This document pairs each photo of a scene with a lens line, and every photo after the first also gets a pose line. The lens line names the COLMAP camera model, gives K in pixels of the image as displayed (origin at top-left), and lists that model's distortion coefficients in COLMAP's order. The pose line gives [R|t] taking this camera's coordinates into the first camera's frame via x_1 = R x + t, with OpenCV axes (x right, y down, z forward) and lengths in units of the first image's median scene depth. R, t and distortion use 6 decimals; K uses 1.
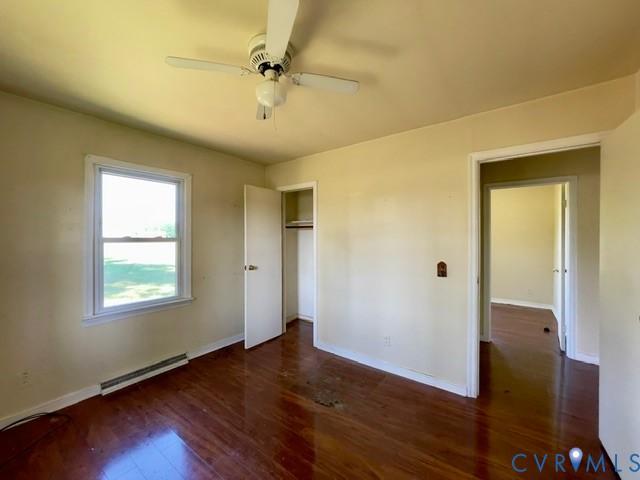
lens RADIAL K [[251.5, 0, 317.9], [0, 251.5, 232.2], [0, 0, 1]] dist [0.002045, 0.000338]
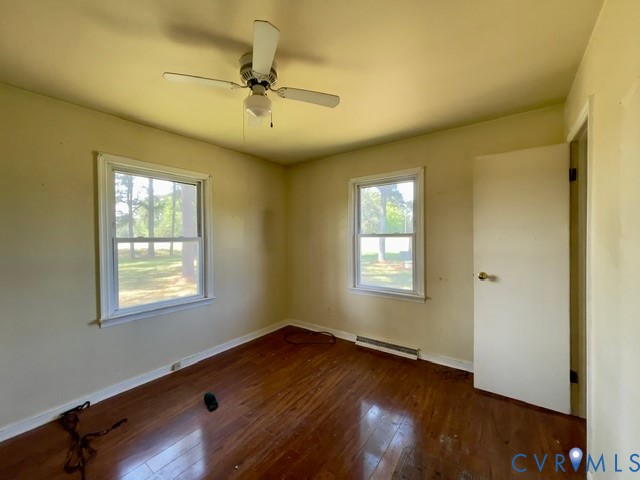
lens RADIAL K [[263.0, 0, 330.1], [0, 263.0, 240.2], [0, 0, 1]] dist [0.021240, 0.000015]
pose [[0.046207, 0.017876, -0.998772, 0.567610], [0.040114, 0.999000, 0.019736, 0.015017], [0.998126, -0.040977, 0.045444, 0.717431]]
